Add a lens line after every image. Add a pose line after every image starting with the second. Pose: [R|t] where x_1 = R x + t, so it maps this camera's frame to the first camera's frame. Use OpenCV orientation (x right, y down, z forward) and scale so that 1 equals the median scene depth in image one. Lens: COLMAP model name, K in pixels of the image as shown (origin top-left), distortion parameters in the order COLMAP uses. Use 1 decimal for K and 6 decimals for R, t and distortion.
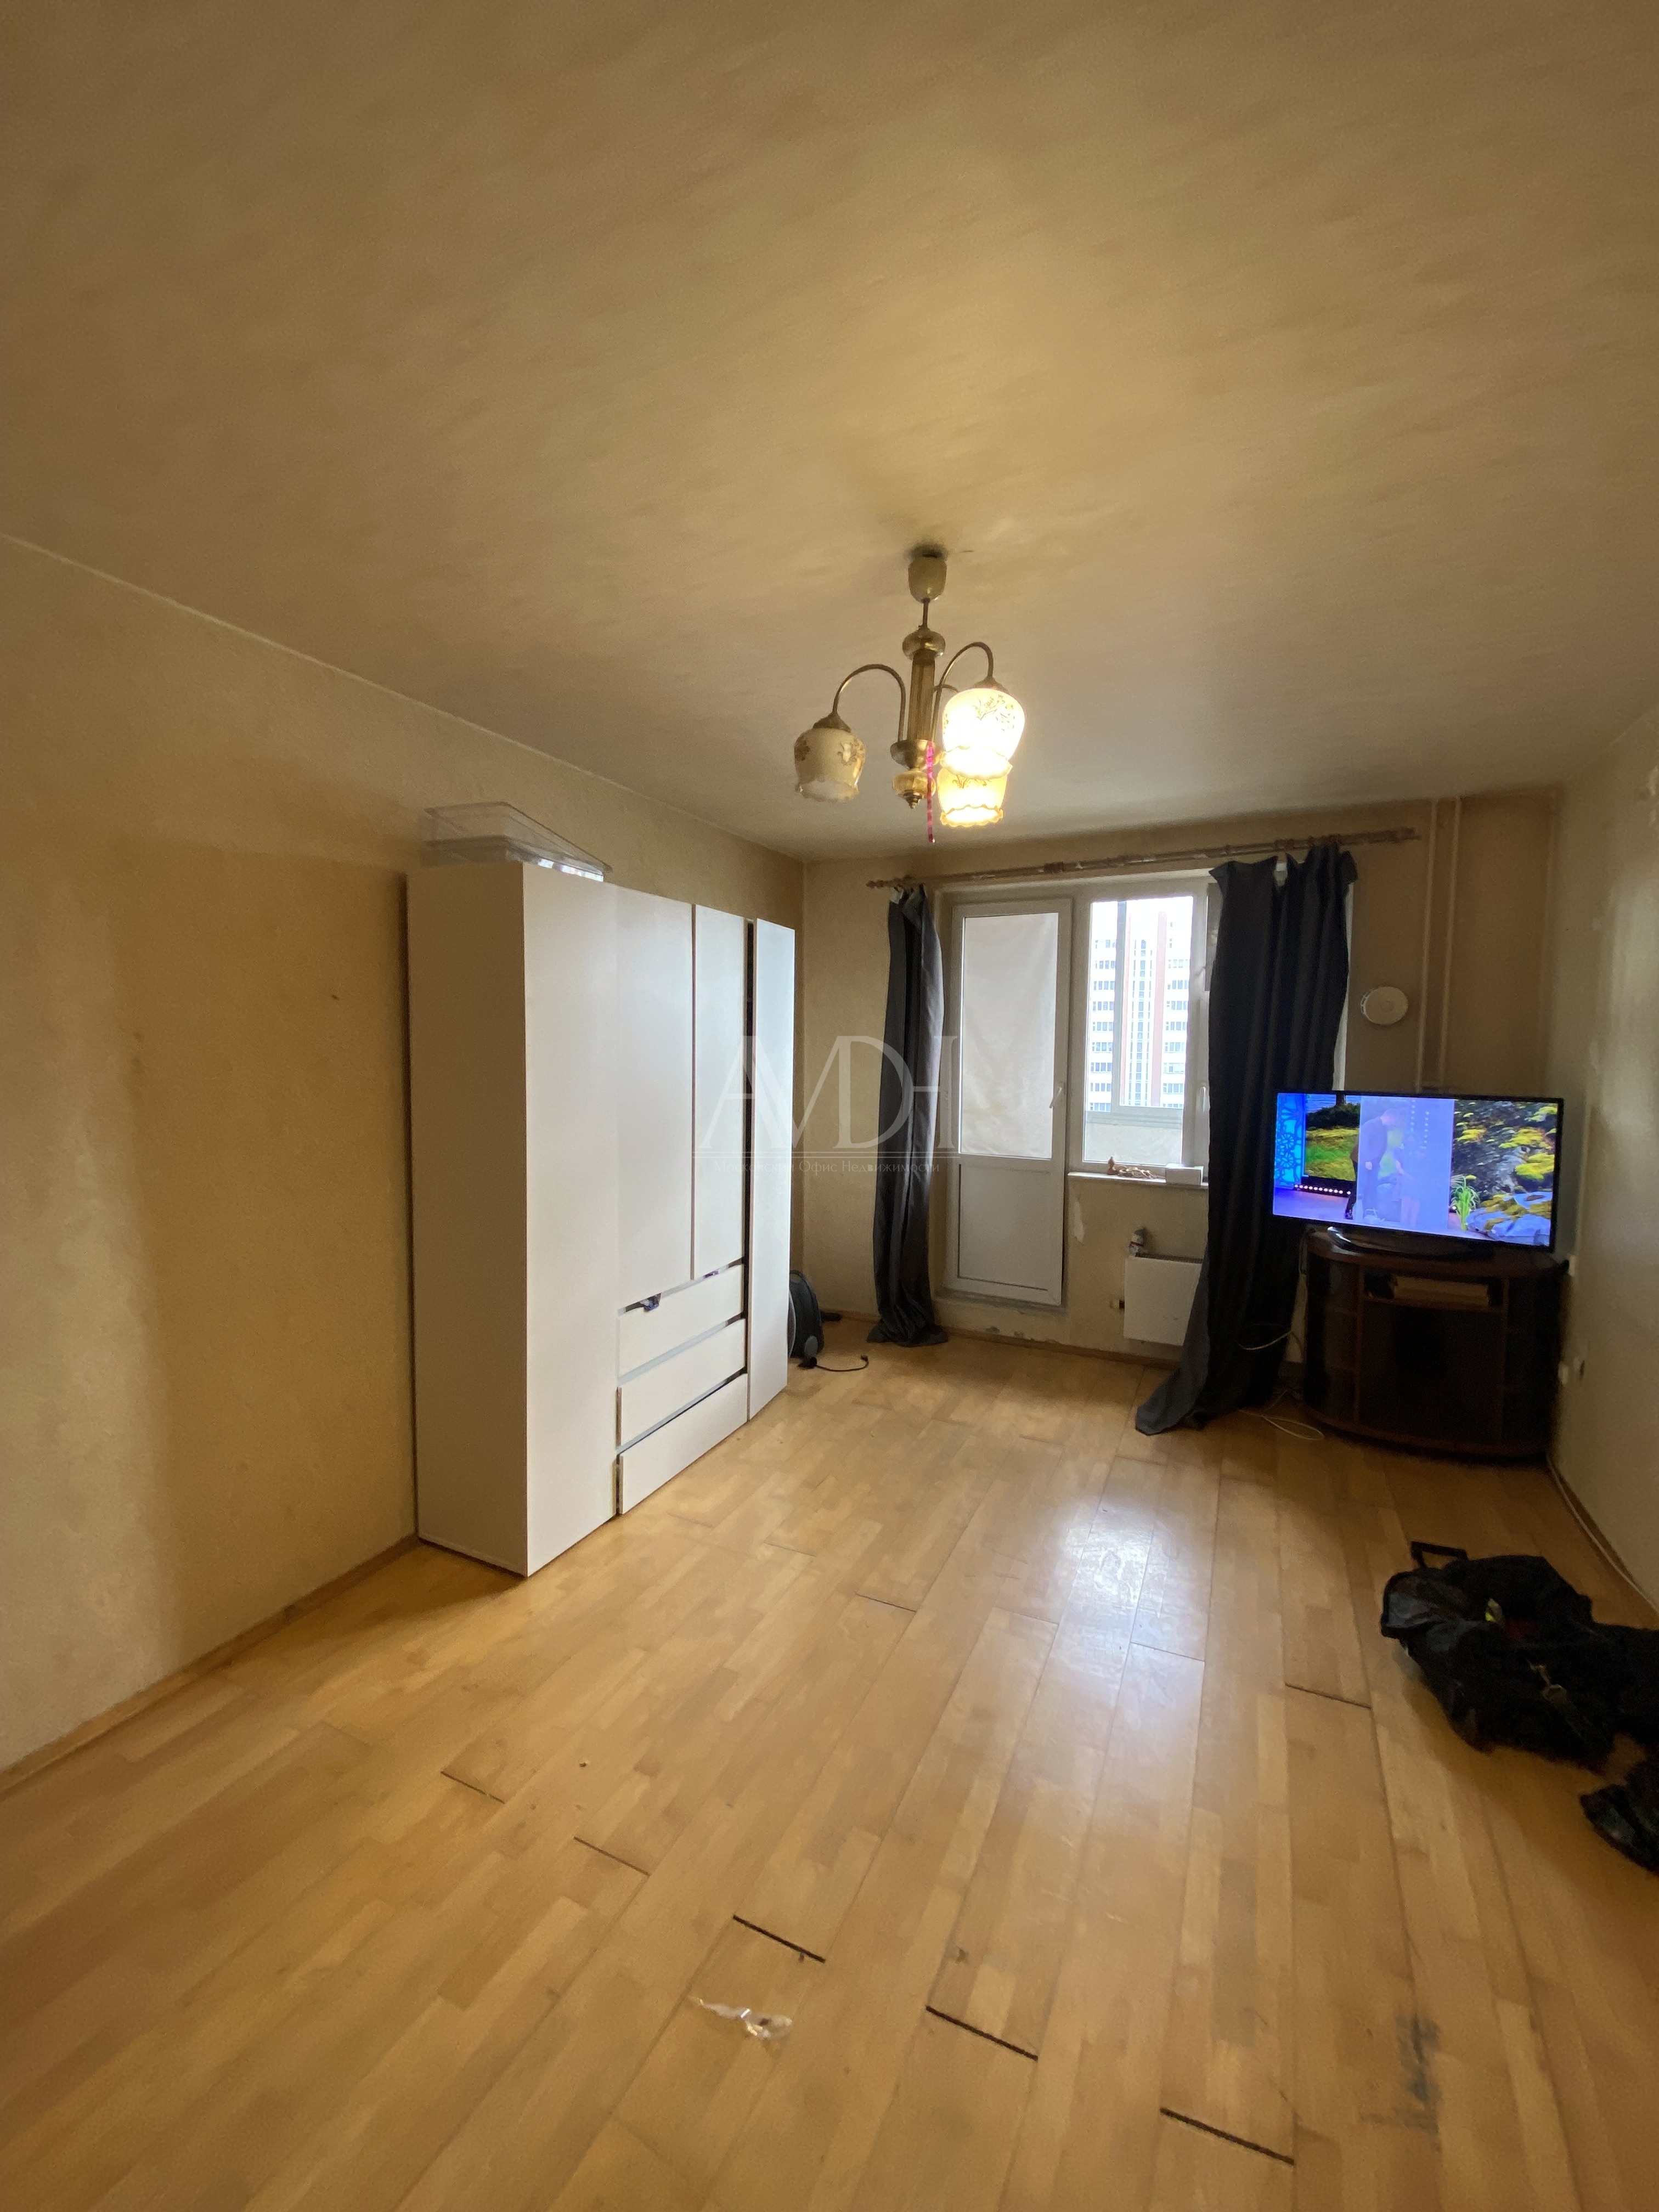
lens RADIAL K [[898.1, 0, 832.1], [0, 898.1, 1100.0], [0, 0, 1]] dist [0.017641, -0.018448]
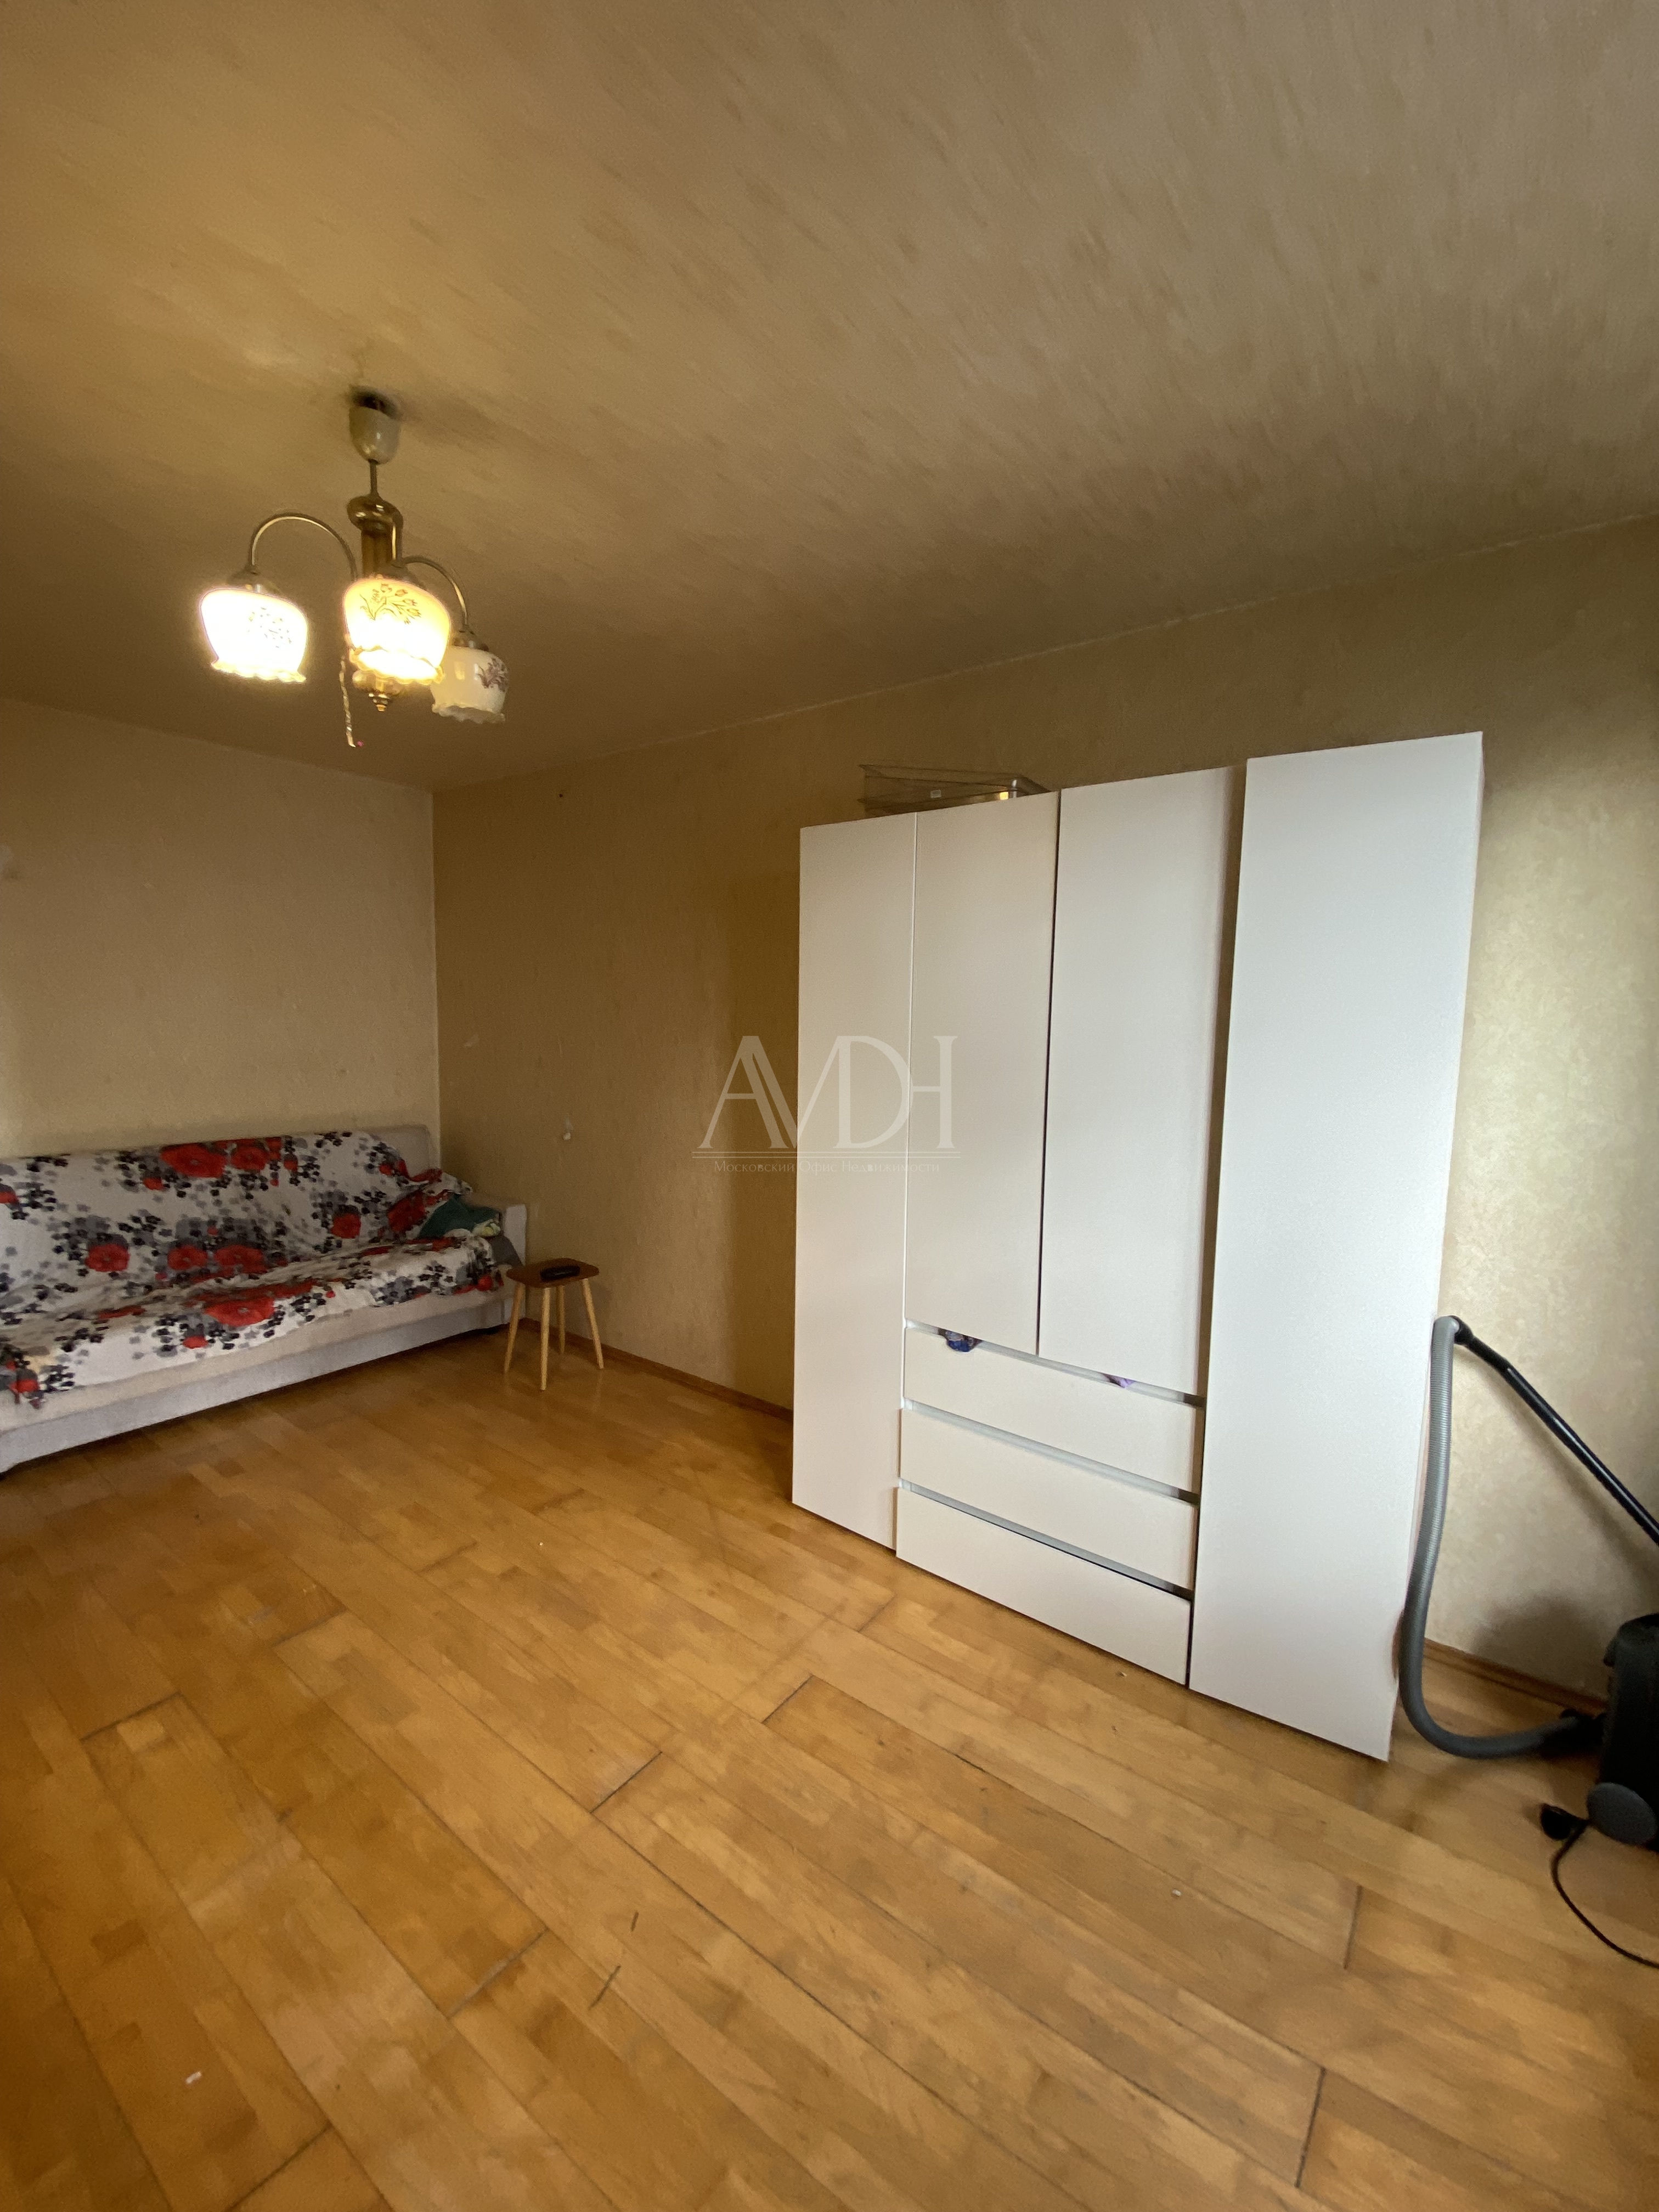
lens RADIAL K [[907.0, 0, 835.3], [0, 907.0, 1097.6], [0, 0, 1]] dist [0.020056, -0.019608]
pose [[-0.204798, 0.081044, -0.975443, 0.564170], [-0.086486, 0.991170, 0.100509, -0.049789], [0.974976, 0.104946, -0.195980, 1.035695]]
